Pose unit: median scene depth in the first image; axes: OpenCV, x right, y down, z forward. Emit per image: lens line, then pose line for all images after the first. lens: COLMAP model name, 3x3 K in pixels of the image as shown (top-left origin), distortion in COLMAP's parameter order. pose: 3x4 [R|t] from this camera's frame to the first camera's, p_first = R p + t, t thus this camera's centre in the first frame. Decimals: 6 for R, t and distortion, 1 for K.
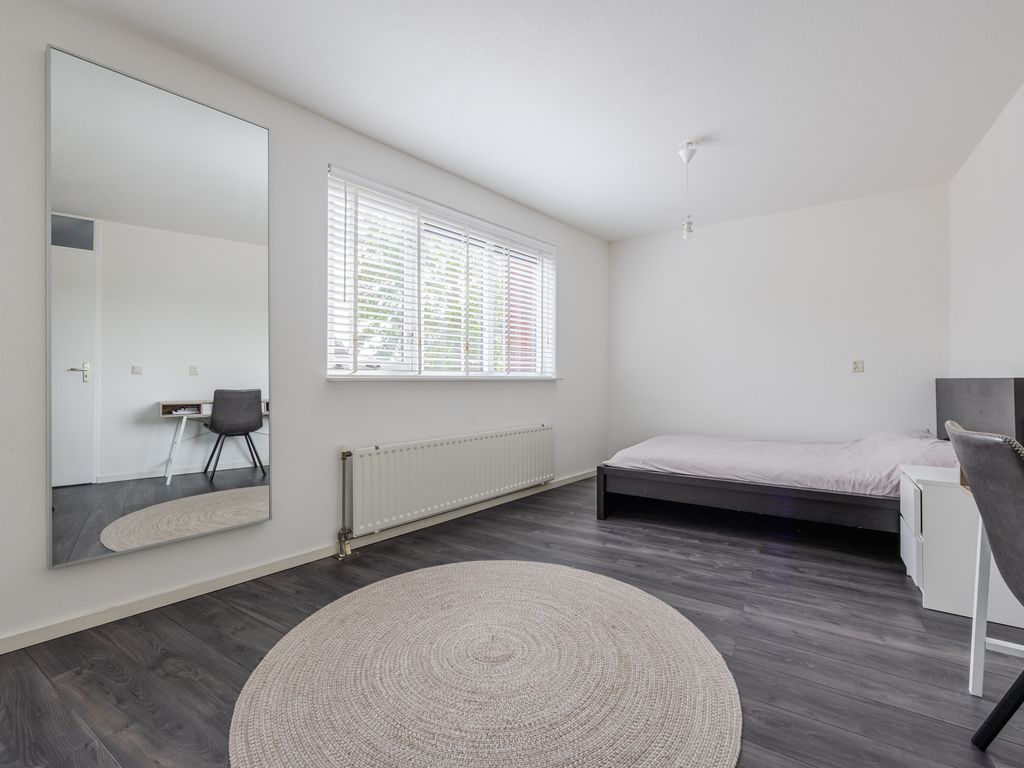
lens RADIAL K [[449.1, 0, 512.6], [0, 449.1, 374.7], [0, 0, 1]] dist [0.002178, 0.000538]
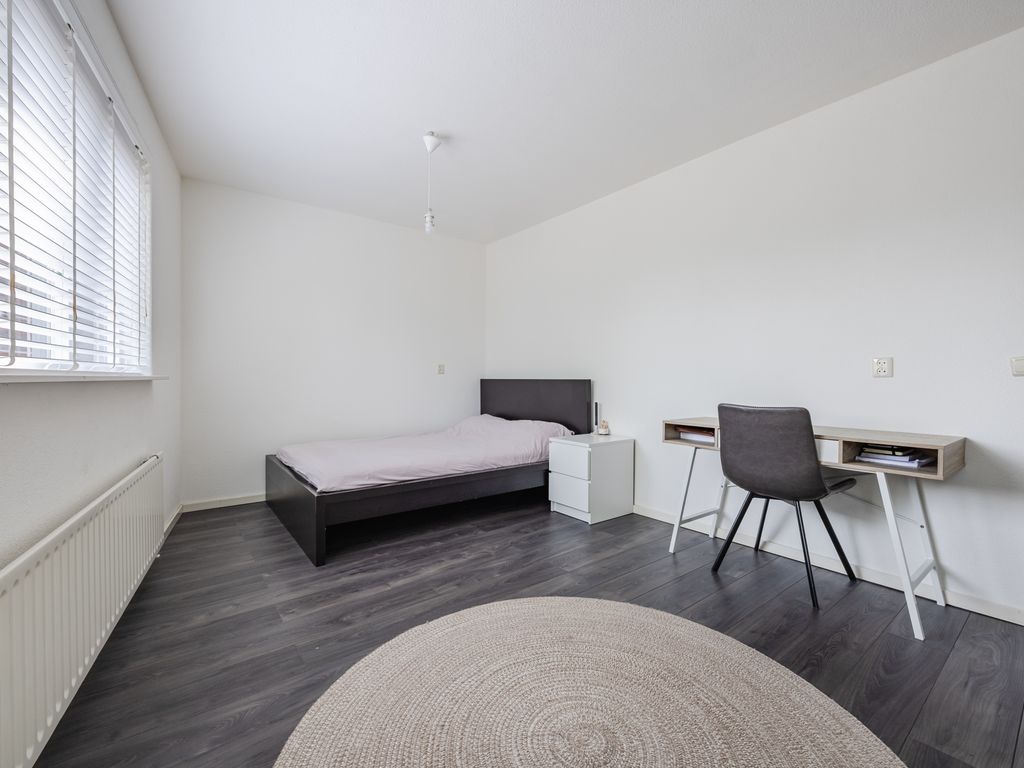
lens RADIAL K [[449.2, 0, 512.0], [0, 449.2, 384.0], [0, 0, 1]] dist [-0.001709, -0.000009]
pose [[0.331272, -0.008601, 0.943496, -0.504952], [-0.014806, 0.999788, 0.014313, 0.003456], [-0.943419, -0.018711, 0.331075, 0.565333]]
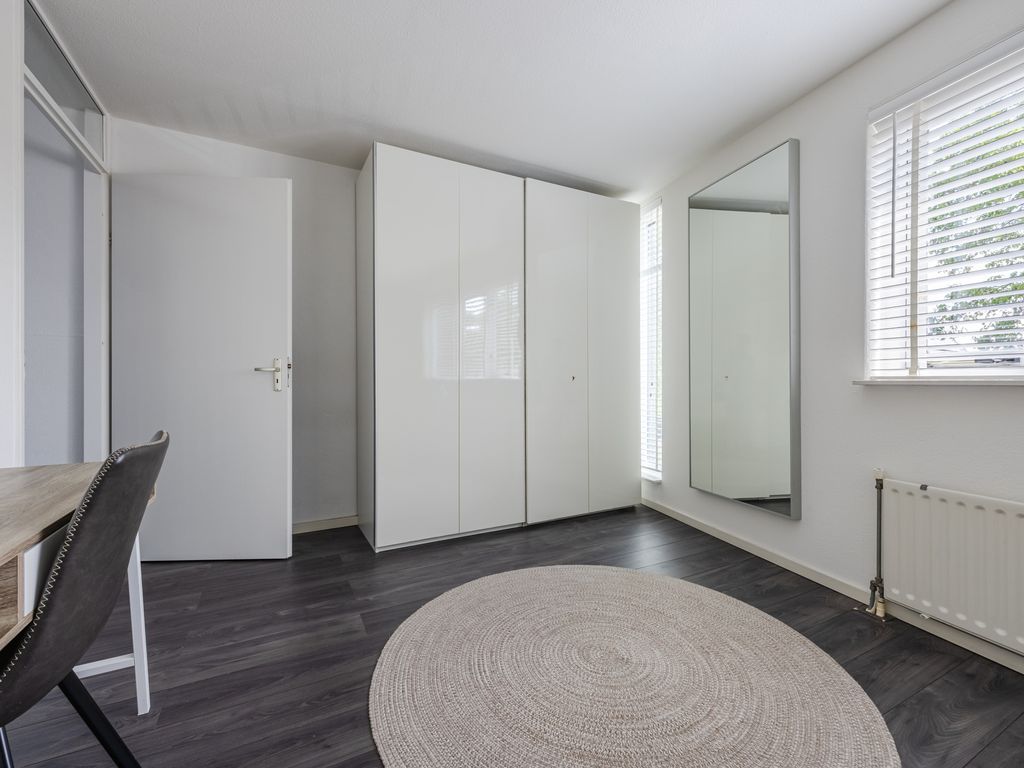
lens RADIAL K [[441.8, 0, 518.0], [0, 441.8, 382.2], [0, 0, 1]] dist [-0.000515, 0.000073]
pose [[-0.484622, 0.001796, -0.874722, 0.575492], [0.009492, 0.999950, -0.003205, 0.006683], [0.874672, -0.009856, -0.484615, 0.840854]]
